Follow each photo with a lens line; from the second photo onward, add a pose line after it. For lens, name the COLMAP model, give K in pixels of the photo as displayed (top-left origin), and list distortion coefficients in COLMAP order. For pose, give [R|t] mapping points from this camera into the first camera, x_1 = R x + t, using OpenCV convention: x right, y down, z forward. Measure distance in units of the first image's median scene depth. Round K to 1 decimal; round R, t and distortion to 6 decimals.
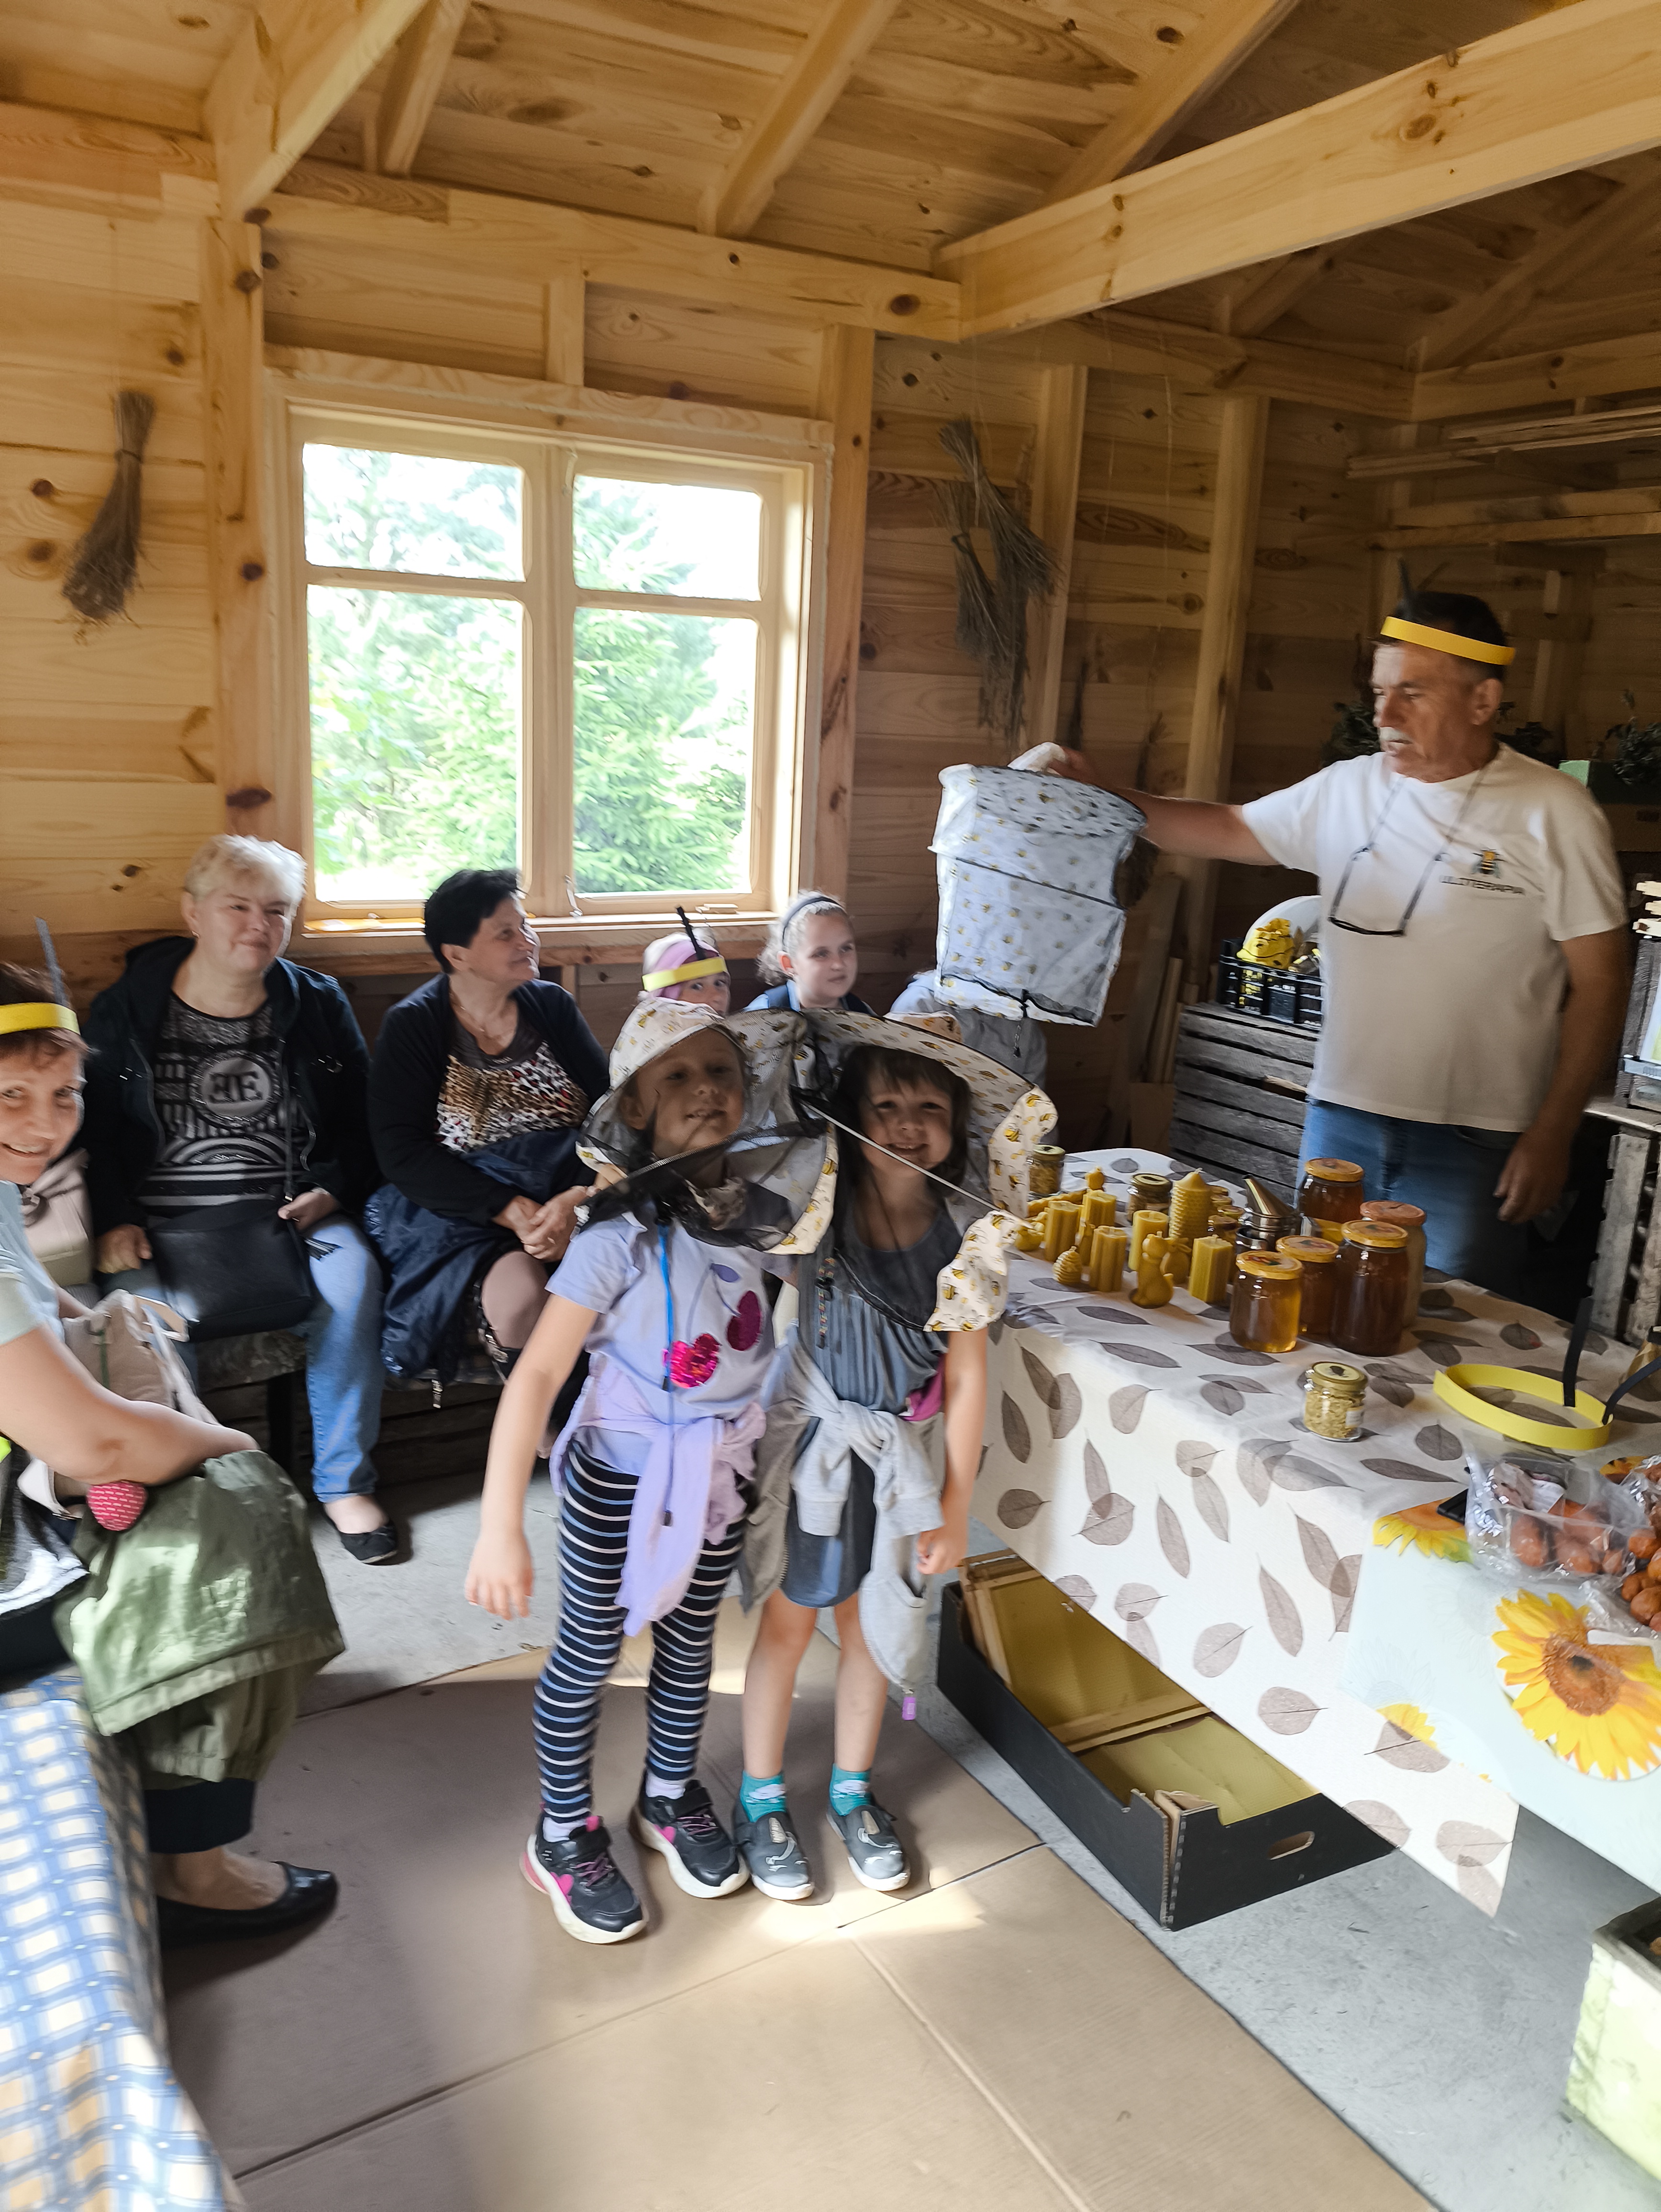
lens RADIAL K [[1599.0, 0, 830.5], [0, 1599.0, 1106.0], [0, 0, 1]] dist [0.000678, -0.098115]
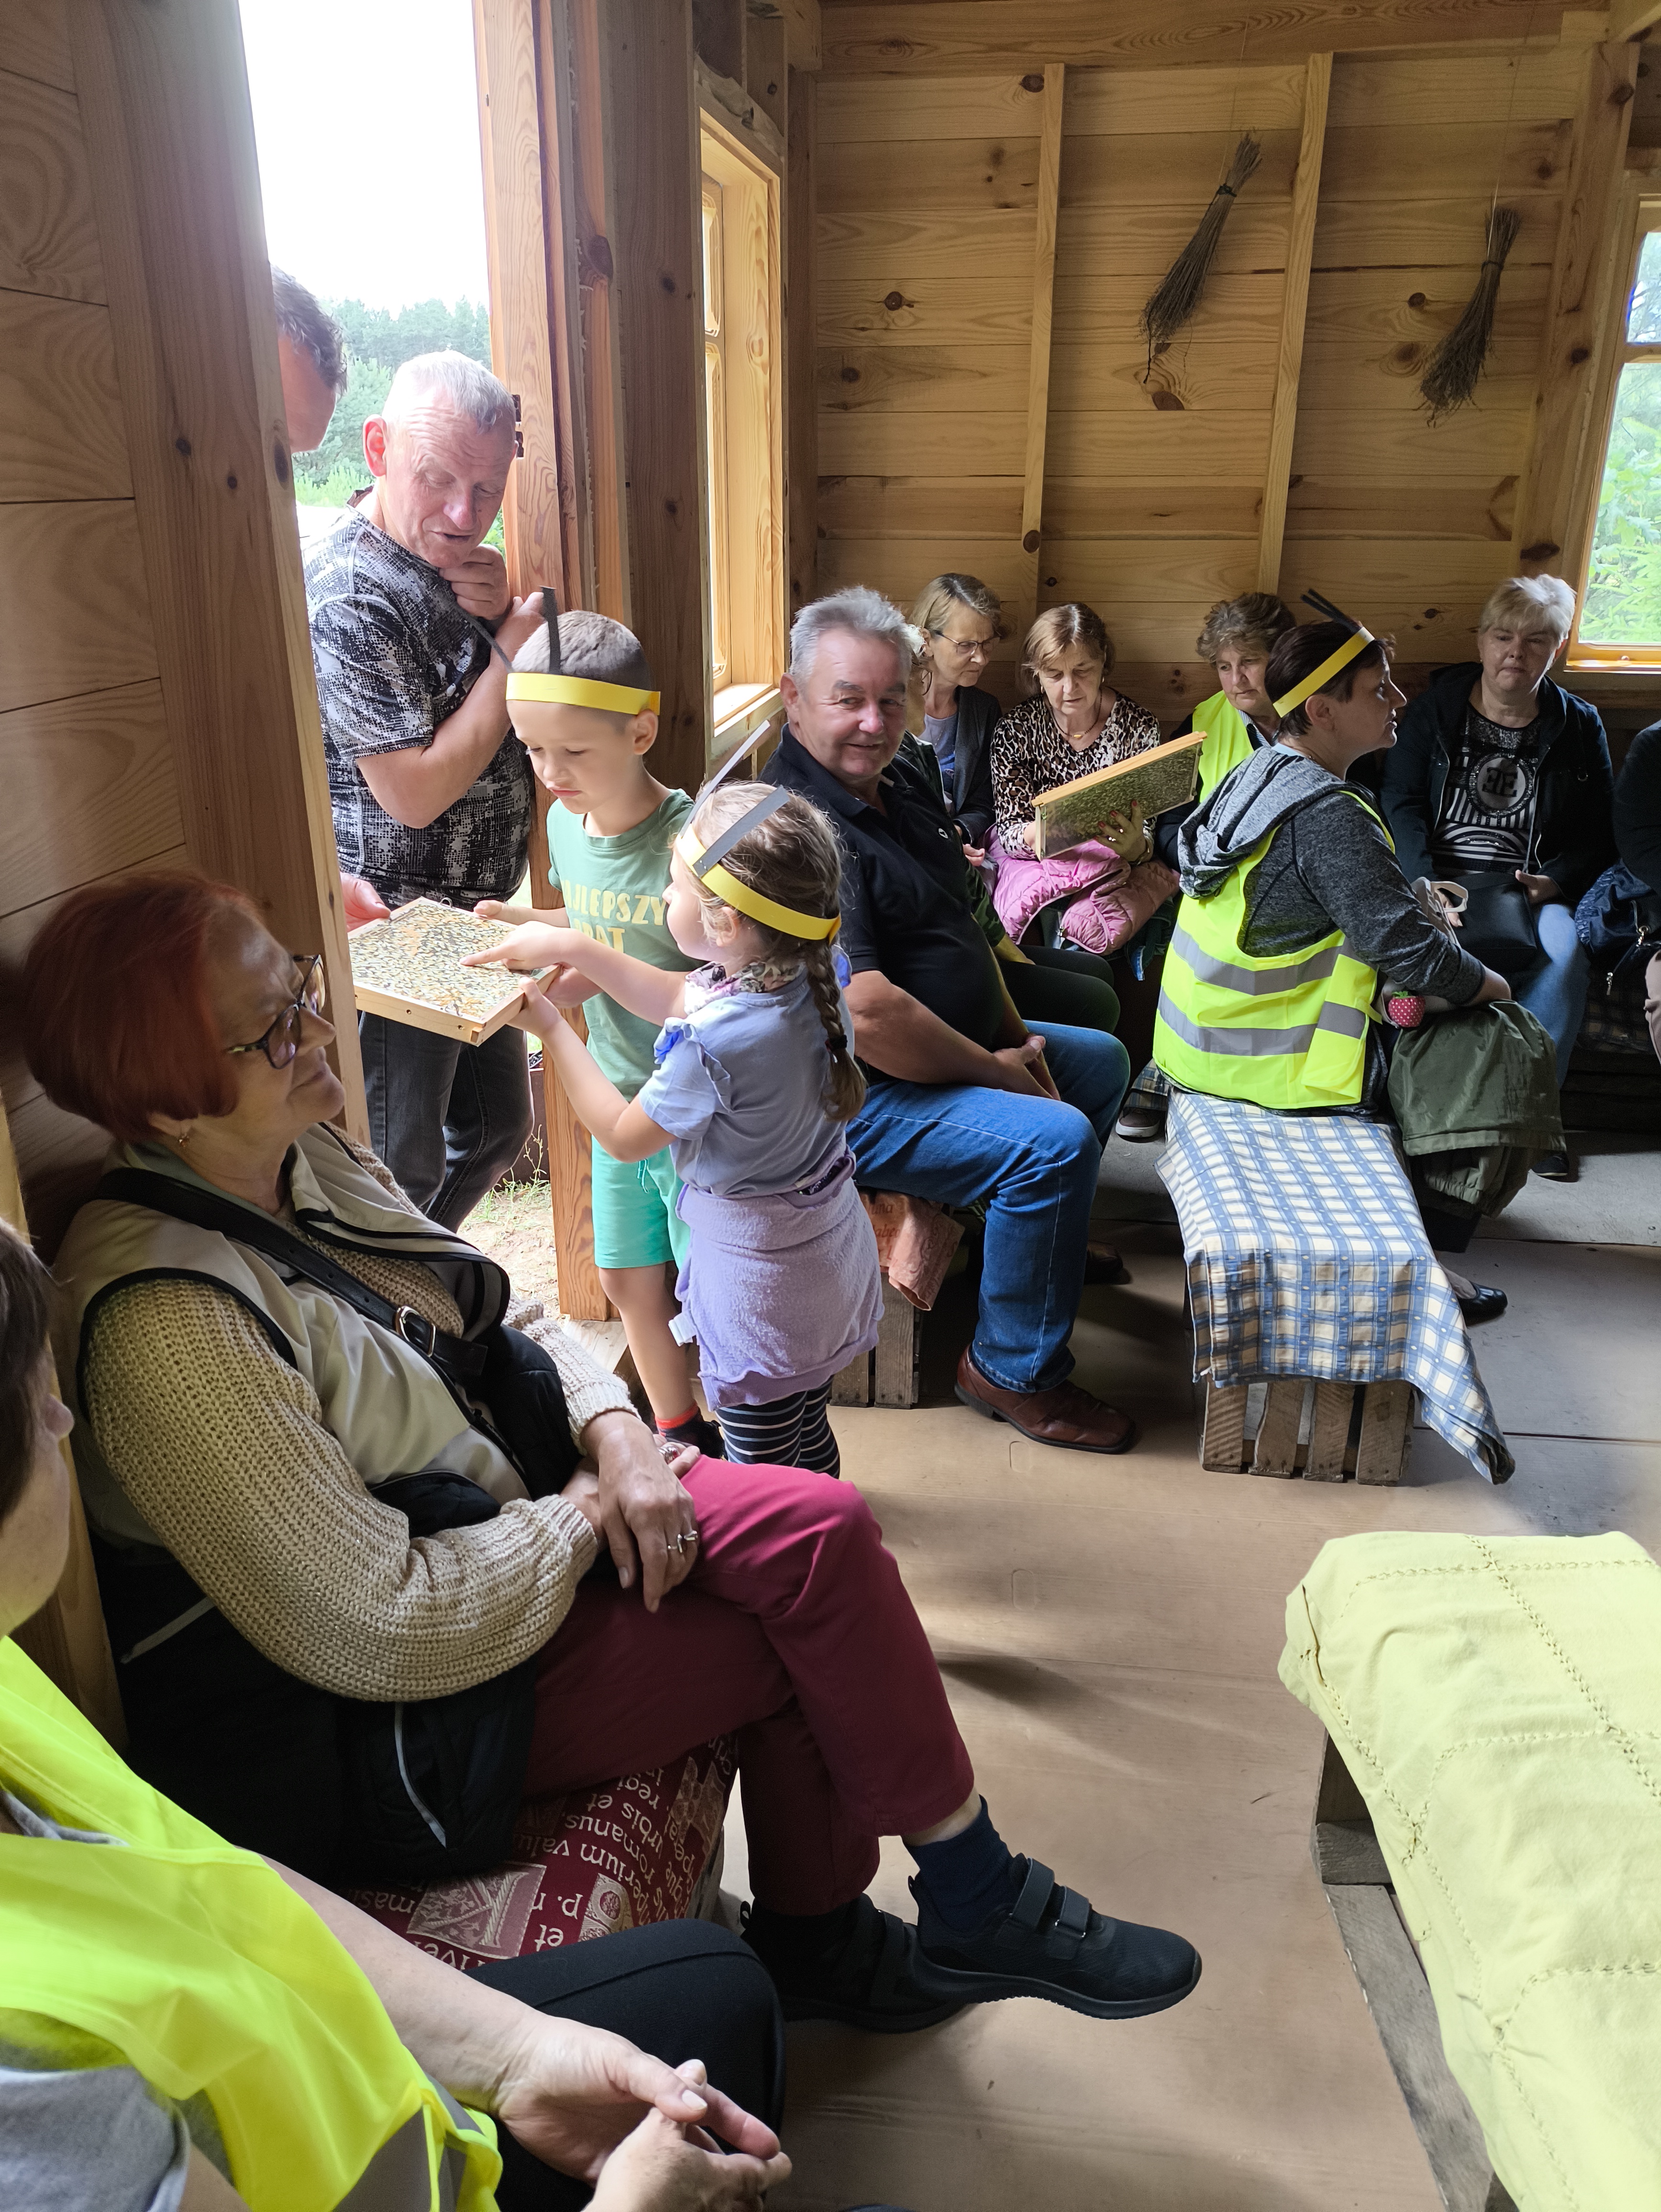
lens RADIAL K [[1590.6, 0, 828.8], [0, 1590.6, 1027.7], [0, 0, 1]] dist [0.087412, -0.073206]
pose [[0.774125, 0.170541, -0.609628, 0.031694], [-0.116239, 0.984948, 0.127930, 0.073605], [0.622269, -0.028171, 0.782296, -0.336086]]
